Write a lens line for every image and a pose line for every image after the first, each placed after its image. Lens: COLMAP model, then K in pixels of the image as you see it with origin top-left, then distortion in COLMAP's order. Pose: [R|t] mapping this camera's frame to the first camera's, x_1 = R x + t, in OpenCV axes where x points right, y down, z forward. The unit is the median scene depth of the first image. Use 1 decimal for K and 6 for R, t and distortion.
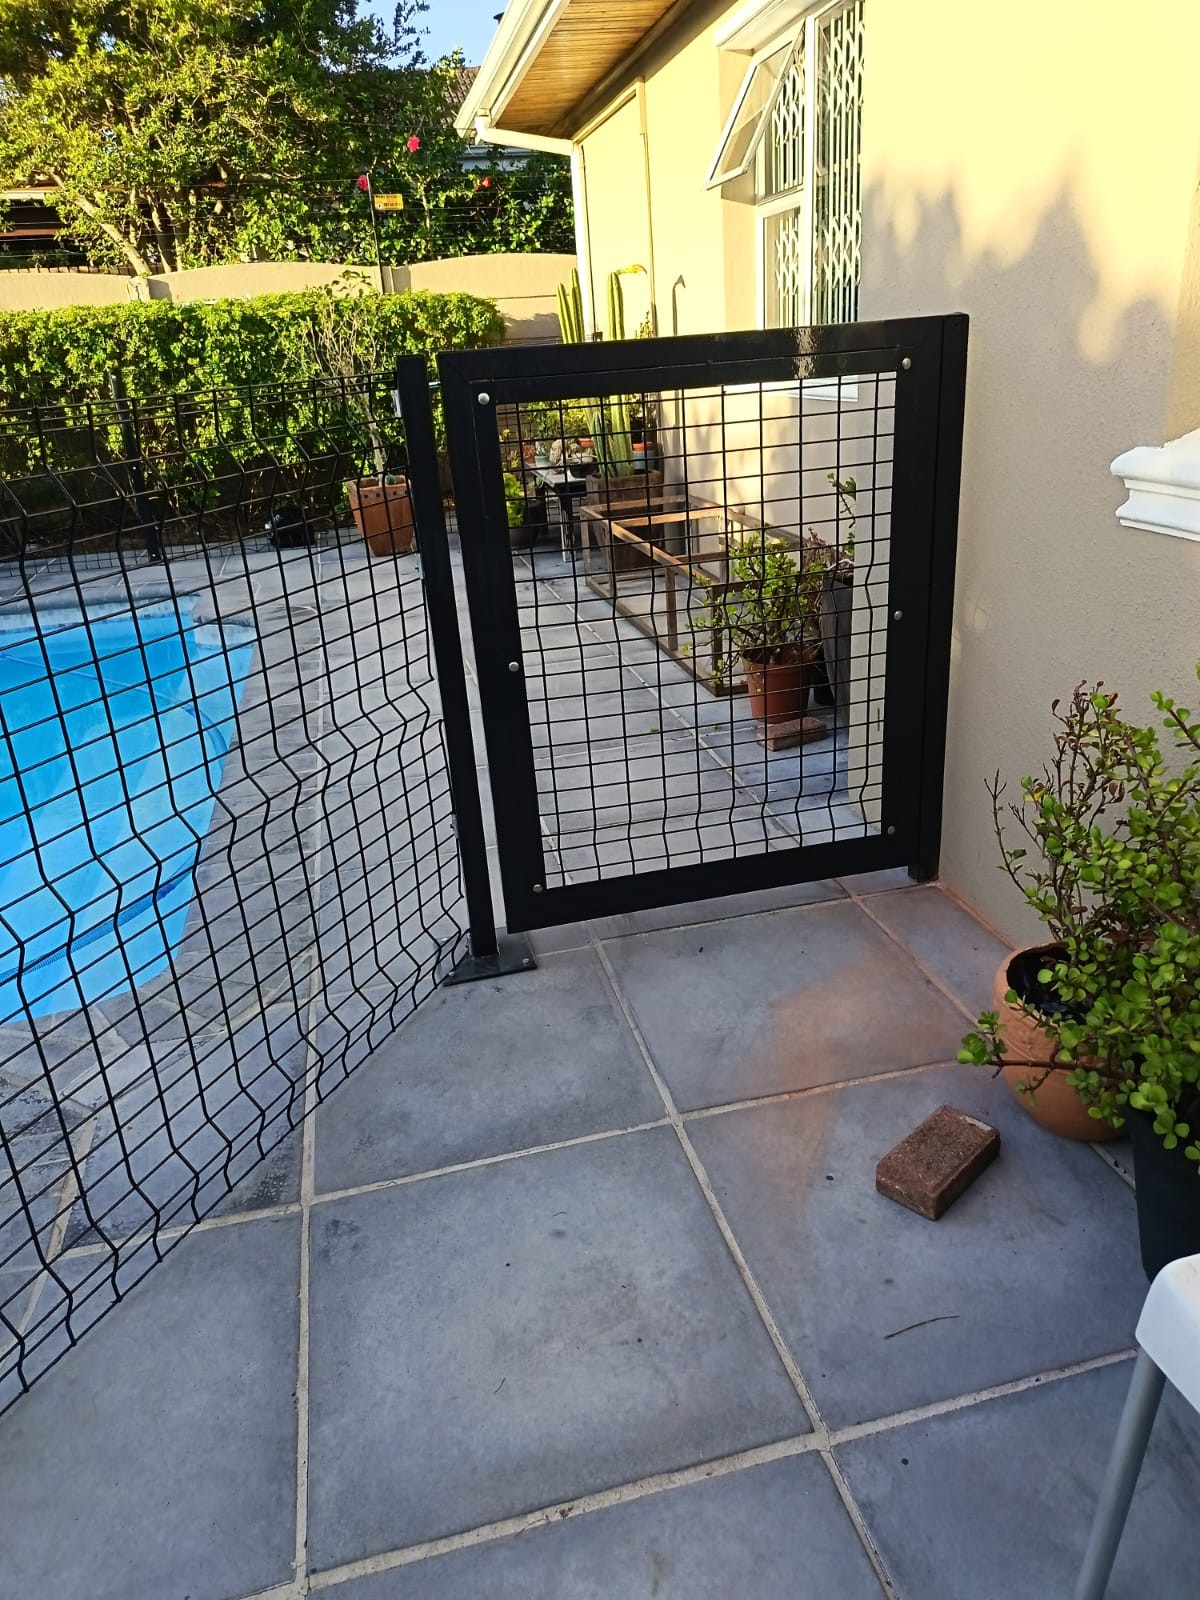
lens RADIAL K [[1119.2, 0, 600.0], [0, 1119.2, 800.0], [0, 0, 1]] dist [0.001751, -0.003749]
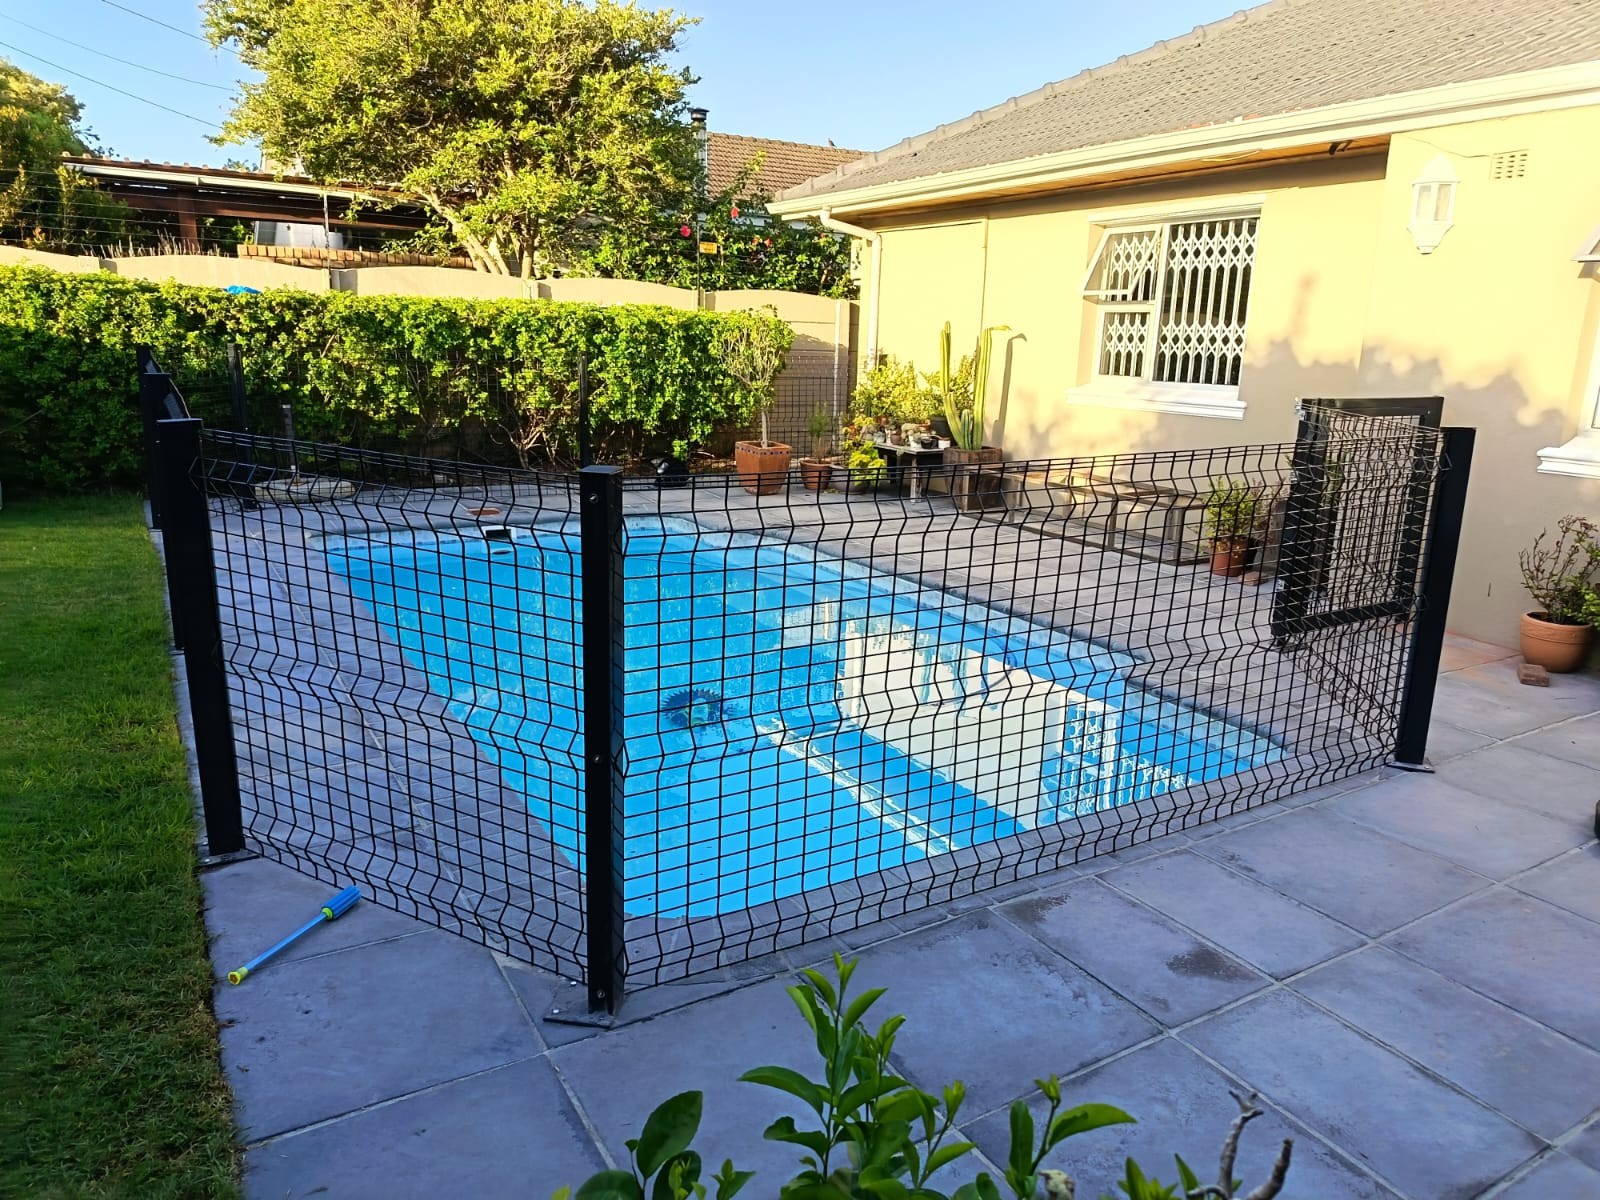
lens RADIAL K [[1120.1, 0, 800.0], [0, 1120.1, 600.0], [0, 0, 1]] dist [0.064153, -0.229792]
pose [[0.953591, 0.023524, 0.300186, -0.539700], [0.025886, 0.986848, -0.159565, 0.127400], [-0.299992, 0.159930, 0.940440, -0.290464]]
